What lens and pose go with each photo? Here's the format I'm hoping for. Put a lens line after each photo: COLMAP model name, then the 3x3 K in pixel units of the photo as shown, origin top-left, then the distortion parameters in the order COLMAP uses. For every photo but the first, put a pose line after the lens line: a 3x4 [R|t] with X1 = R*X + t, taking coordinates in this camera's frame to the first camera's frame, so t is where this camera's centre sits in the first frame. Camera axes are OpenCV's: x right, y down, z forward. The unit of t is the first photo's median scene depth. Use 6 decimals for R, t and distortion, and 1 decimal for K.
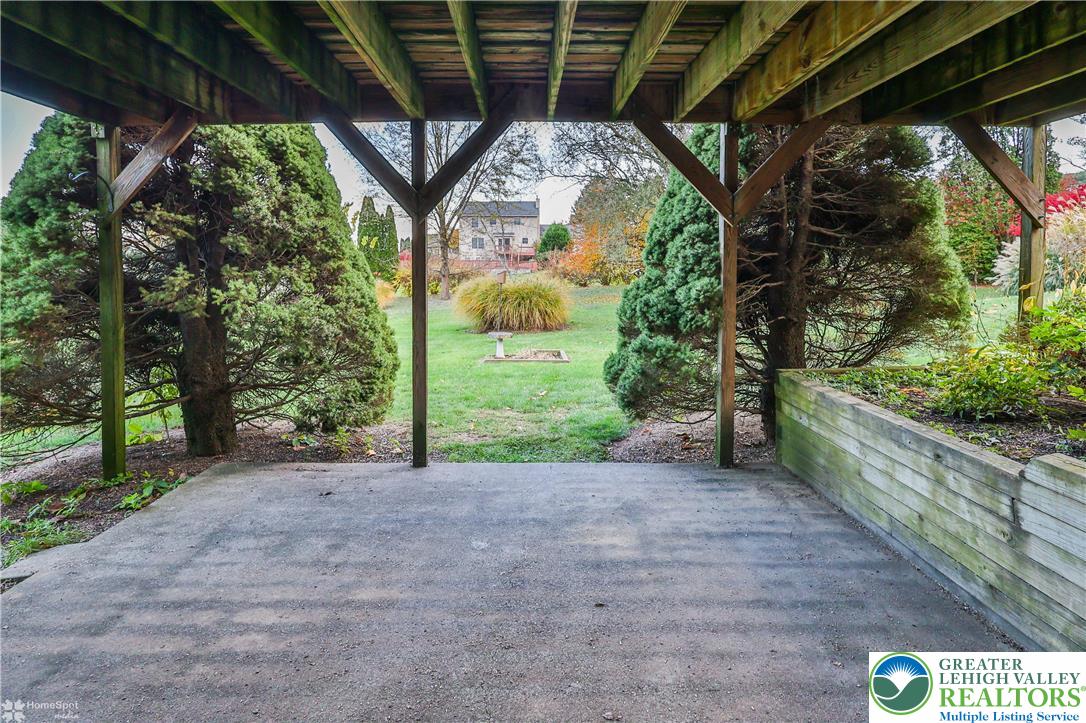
lens RADIAL K [[531.2, 0, 543.0], [0, 531.2, 361.5], [0, 0, 1]] dist [-0.000966, -0.000064]
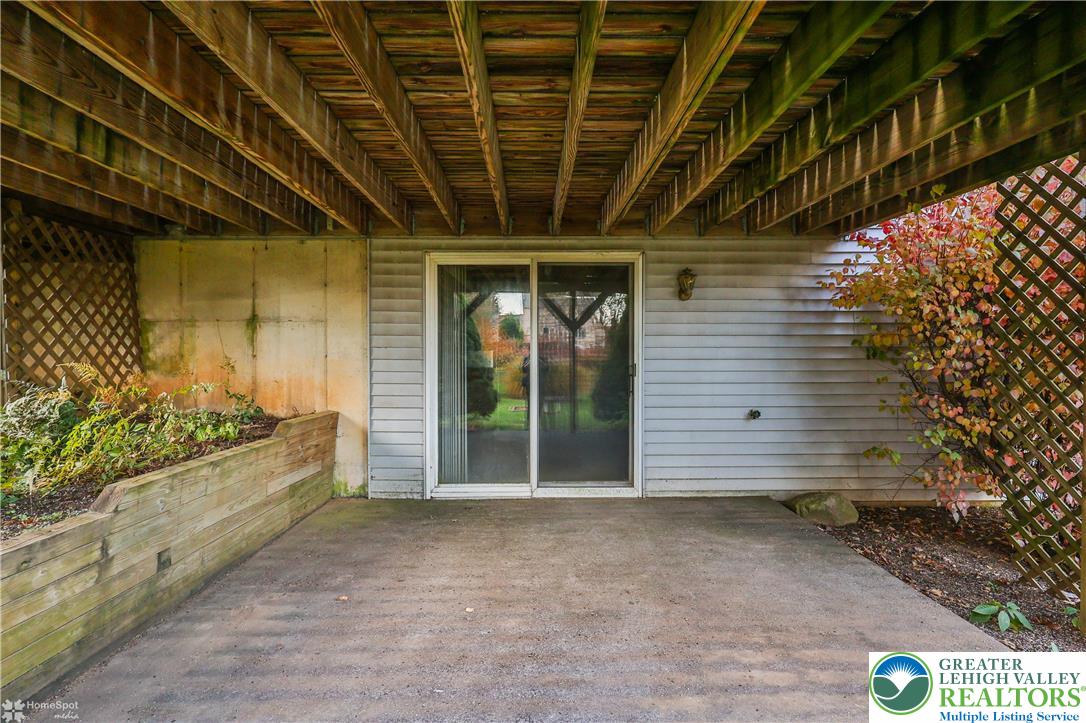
lens RADIAL K [[523.6, 0, 512.0], [0, 523.6, 362.8], [0, 0, 1]] dist [0.001753, 0.000025]
pose [[-0.997396, -0.003708, 0.072021, -0.098293], [0.009673, 0.982773, 0.184562, -0.322539], [-0.071464, 0.184778, -0.980179, 1.947096]]
